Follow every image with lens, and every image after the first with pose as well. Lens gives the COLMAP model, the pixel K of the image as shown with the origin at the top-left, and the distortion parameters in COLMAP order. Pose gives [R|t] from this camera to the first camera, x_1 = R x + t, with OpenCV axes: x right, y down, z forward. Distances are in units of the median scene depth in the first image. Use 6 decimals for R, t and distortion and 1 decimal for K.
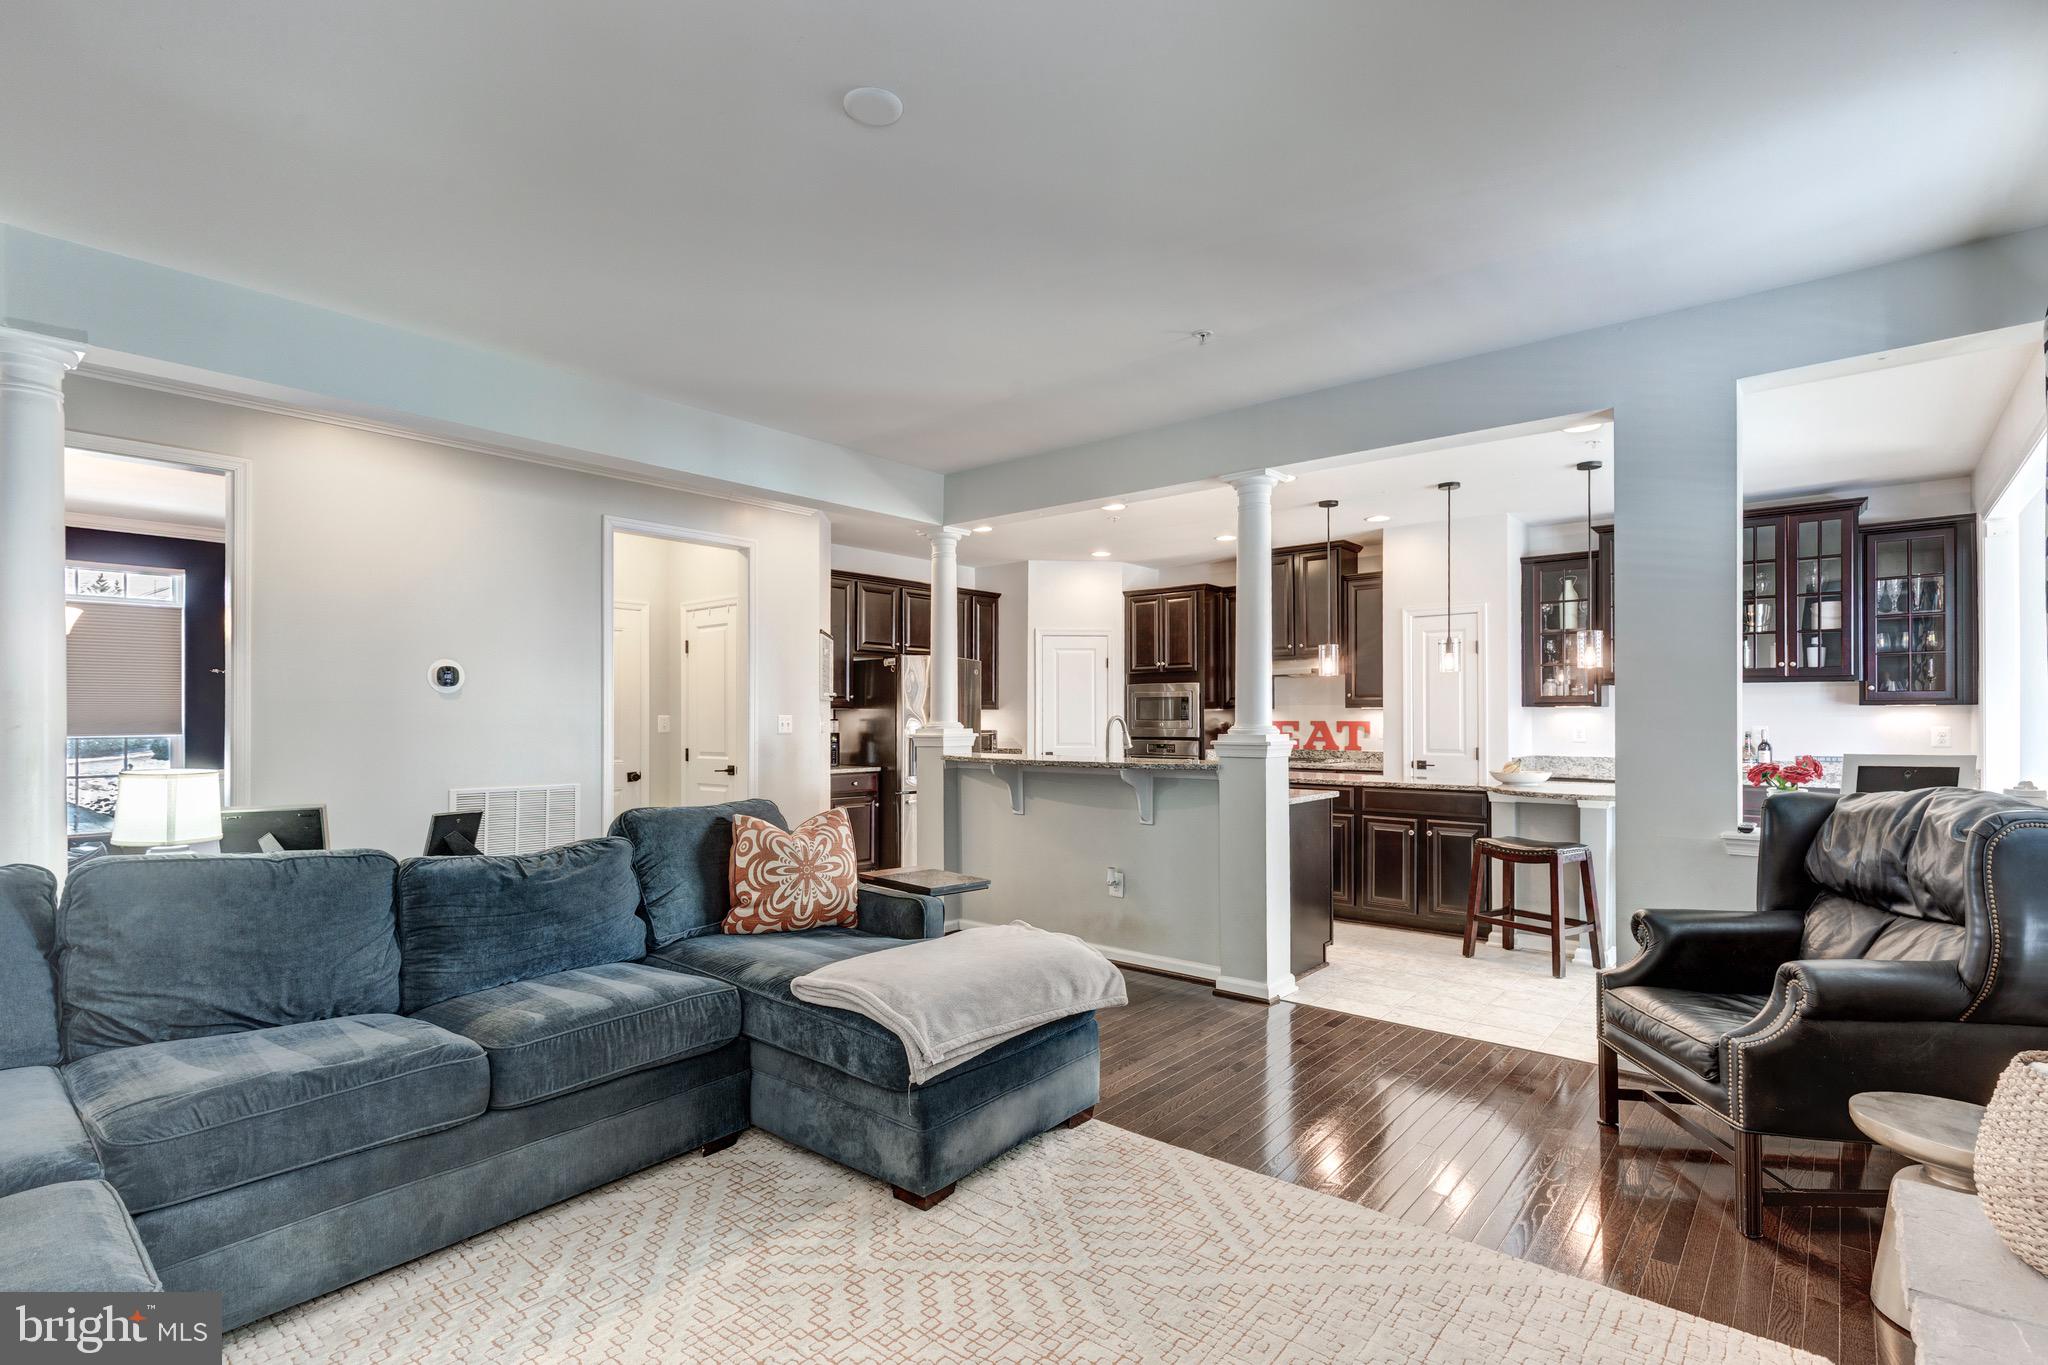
lens RADIAL K [[935.5, 0, 1032.9], [0, 935.5, 710.2], [0, 0, 1]] dist [0.008185, -0.002478]
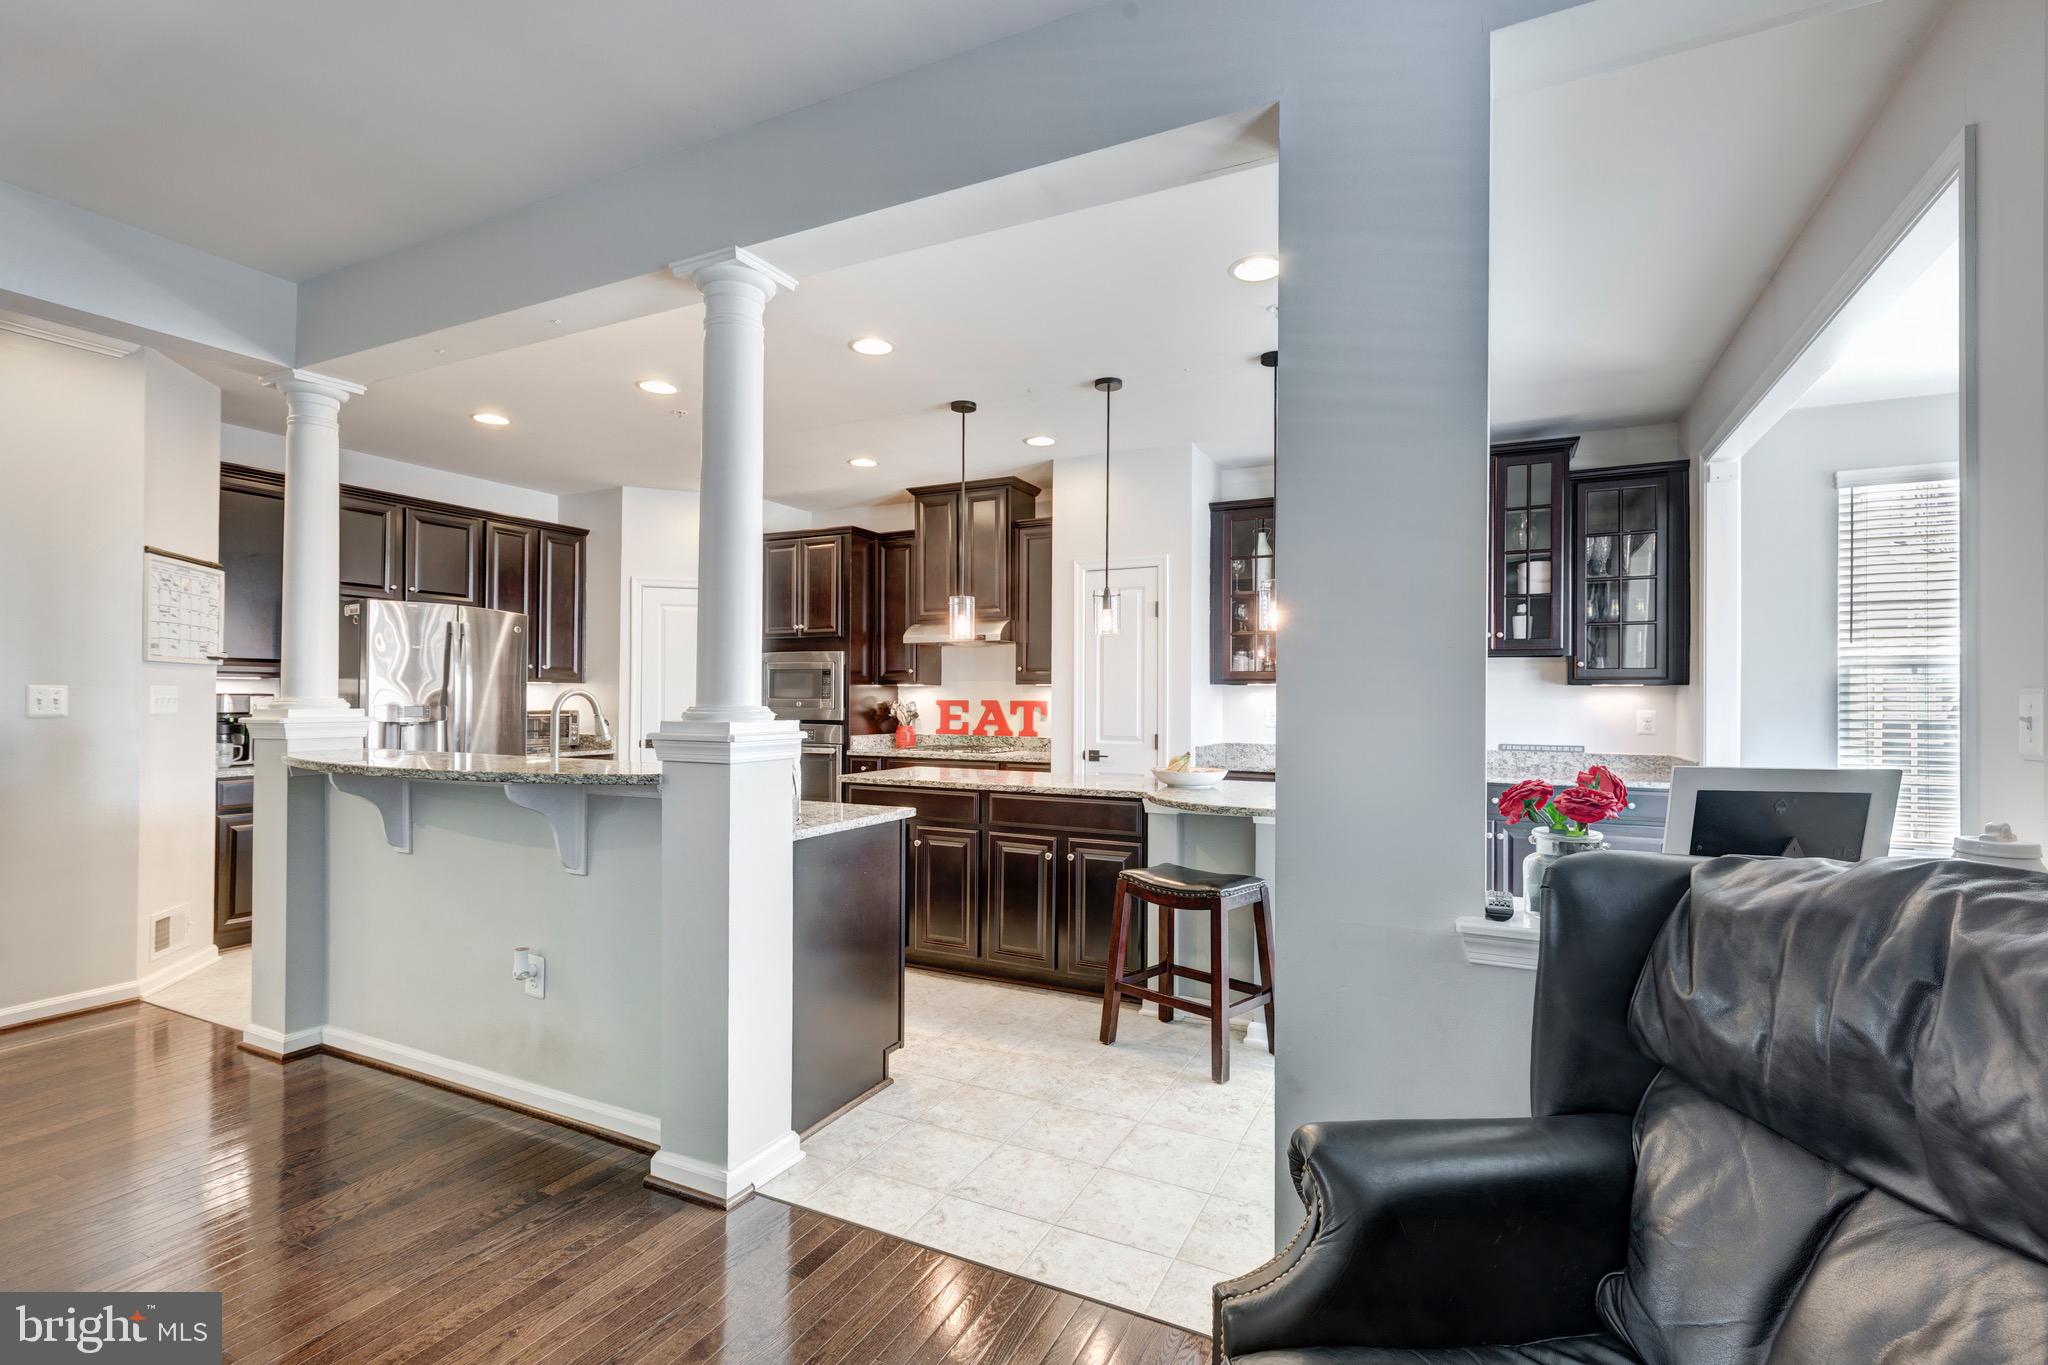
lens RADIAL K [[935.5, 0, 1003.4], [0, 935.5, 692.4], [0, 0, 1]] dist [0.008185, -0.002478]
pose [[0.974820, 0.007484, 0.222867, 0.198713], [-0.008132, 0.999965, 0.001988, 0.004075], [-0.222844, -0.003750, 0.974847, 0.293746]]
